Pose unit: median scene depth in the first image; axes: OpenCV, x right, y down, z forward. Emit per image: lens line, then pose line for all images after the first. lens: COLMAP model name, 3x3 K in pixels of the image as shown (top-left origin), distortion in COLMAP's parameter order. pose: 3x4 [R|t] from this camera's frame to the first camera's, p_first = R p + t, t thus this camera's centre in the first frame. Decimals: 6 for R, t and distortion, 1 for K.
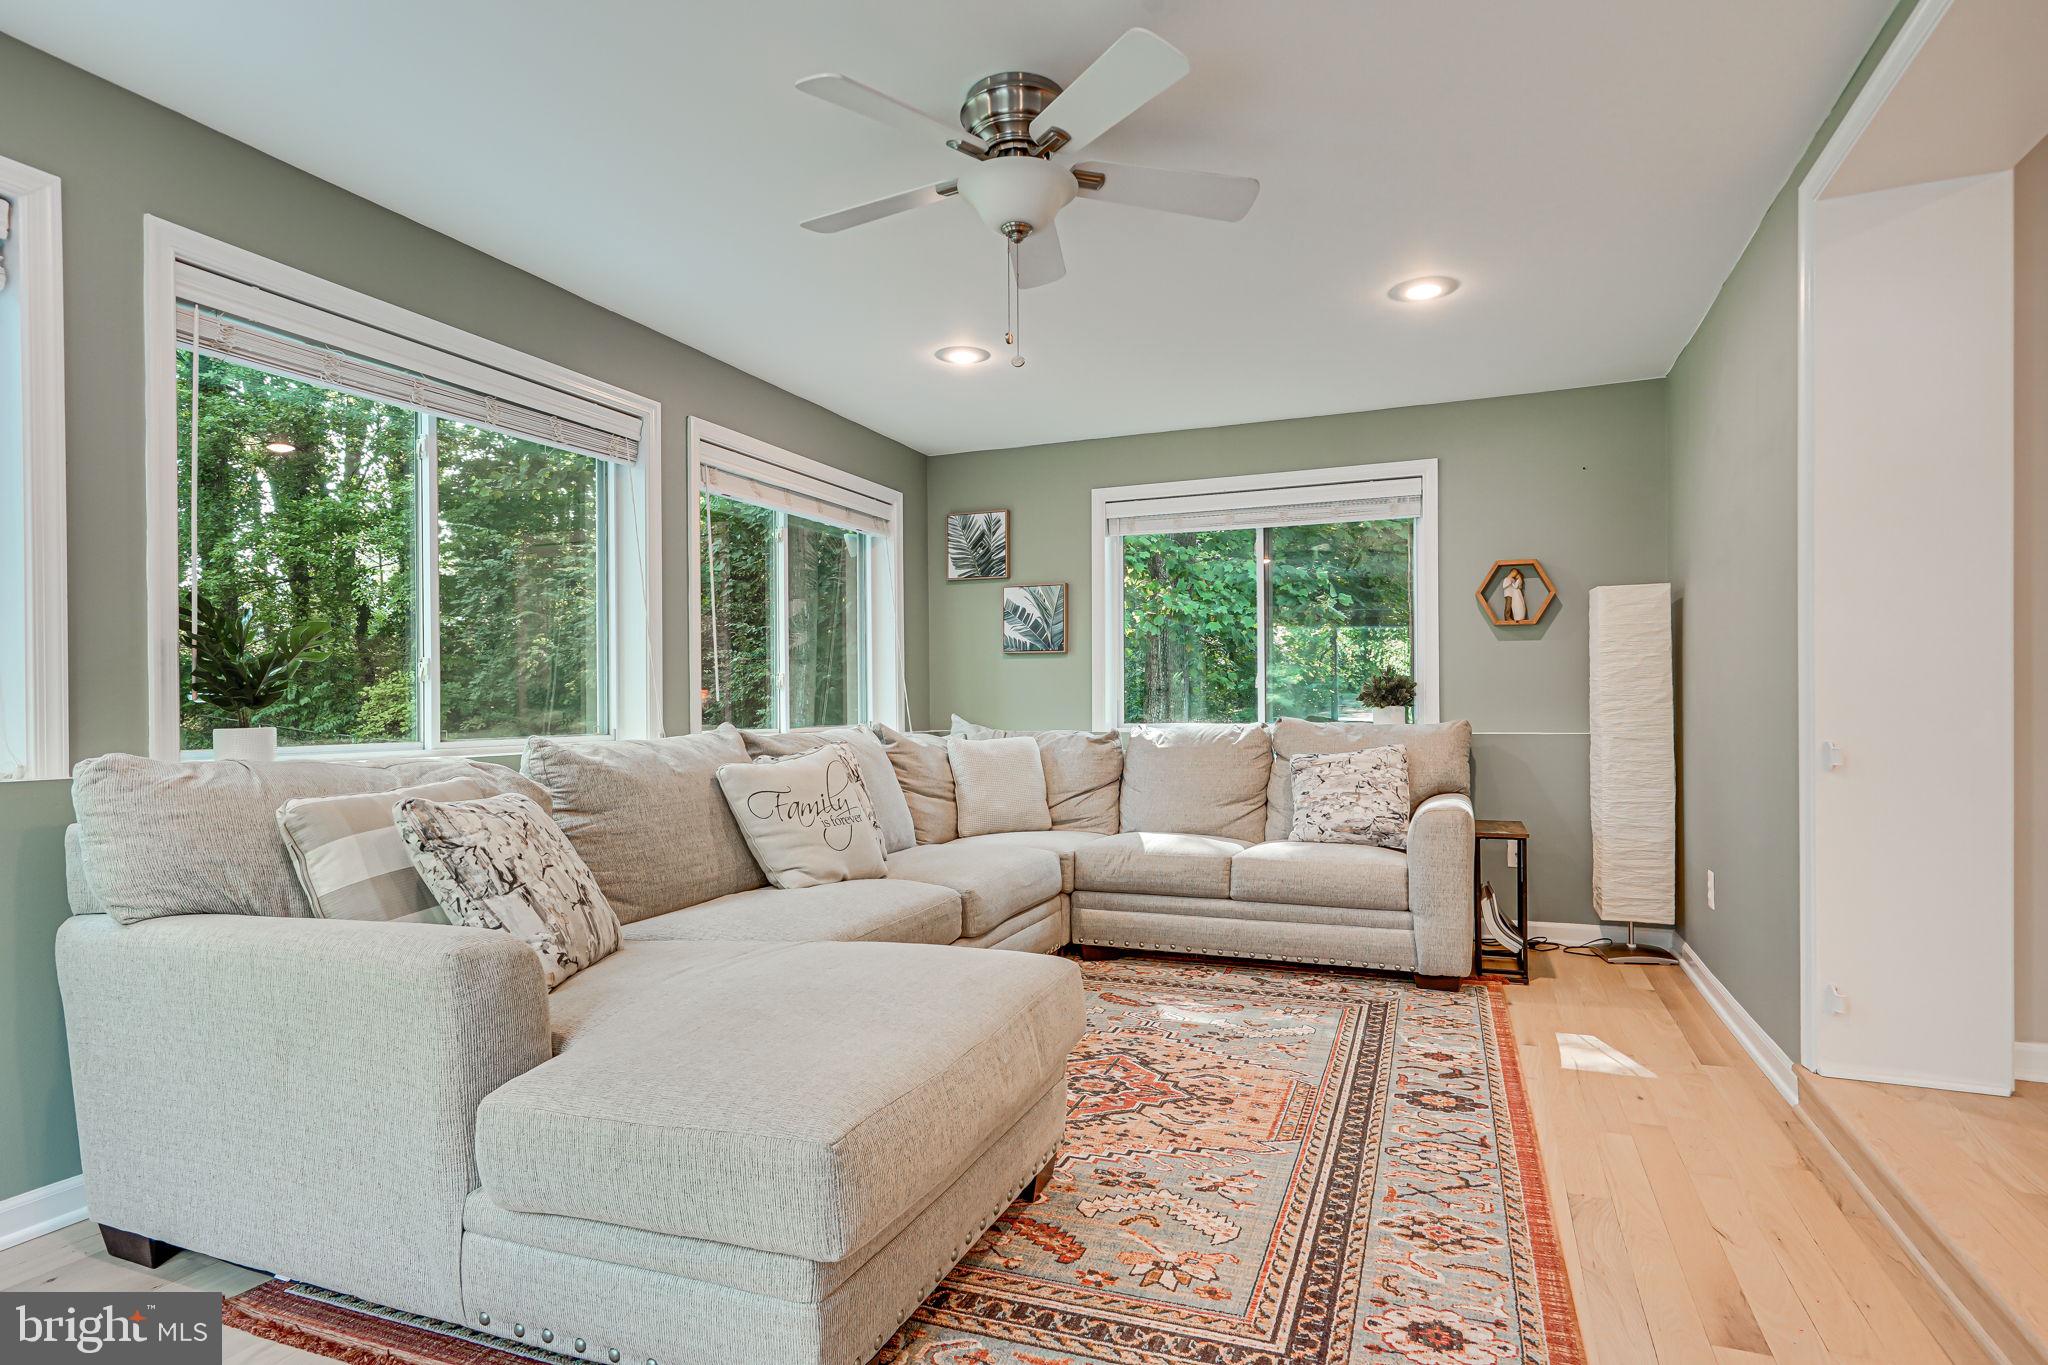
lens RADIAL K [[1093.2, 0, 1044.0], [0, 1093.2, 708.7], [0, 0, 1]] dist [0.001554, 0.000897]
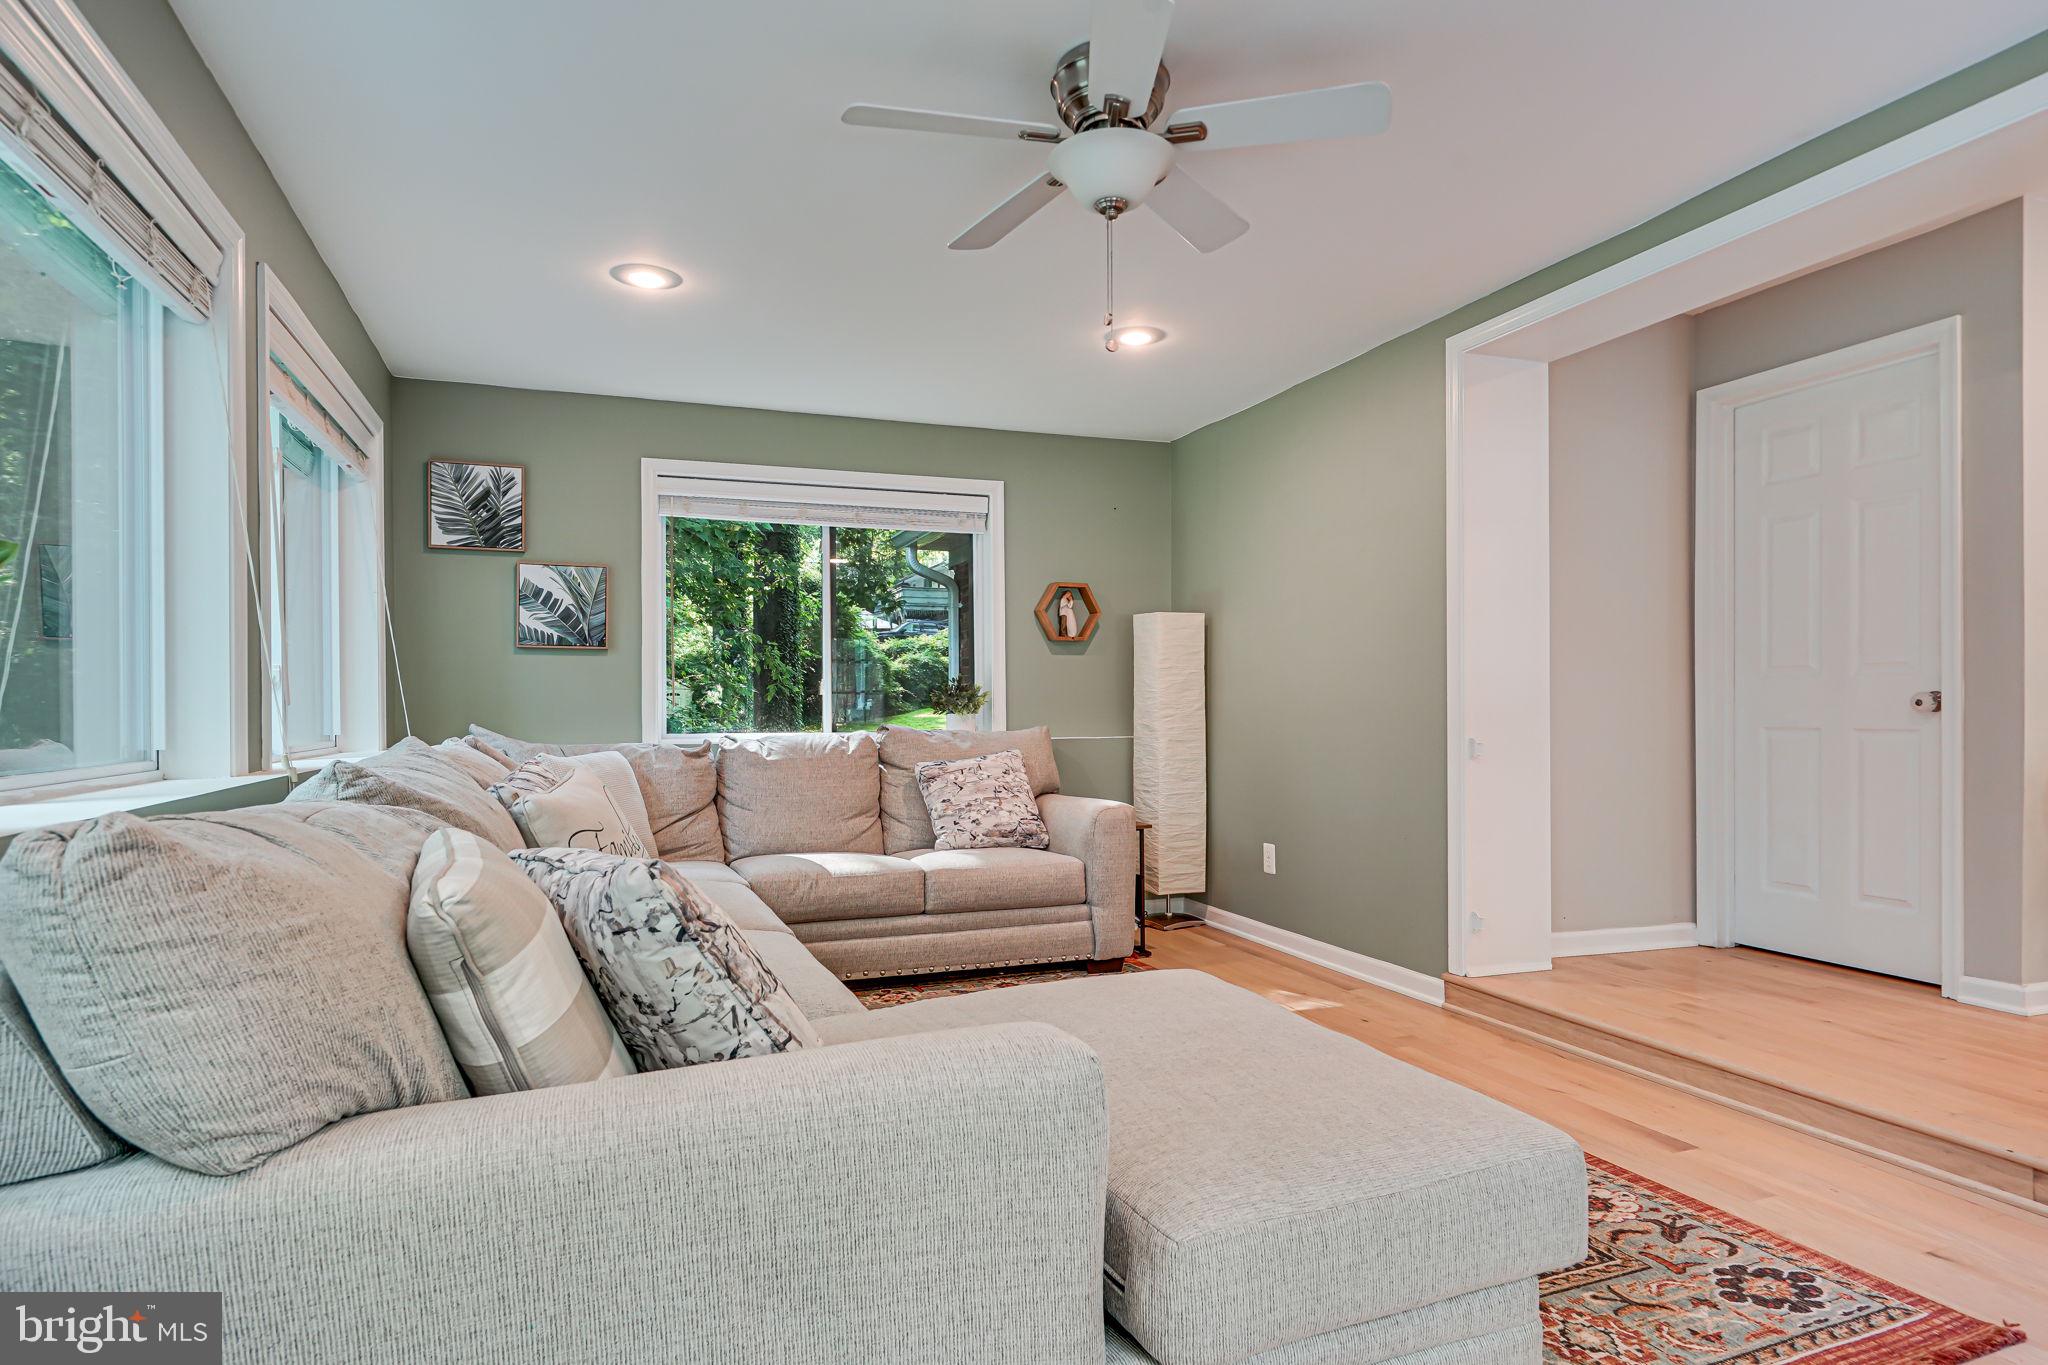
lens RADIAL K [[1140.5, 0, 1031.4], [0, 1140.5, 706.1], [0, 0, 1]] dist [0.009350, -0.000151]
pose [[0.735598, 0.004634, 0.677403, -0.440756], [0.002618, 0.999950, -0.009684, 0.001313], [-0.677414, 0.008897, 0.735549, 0.194861]]
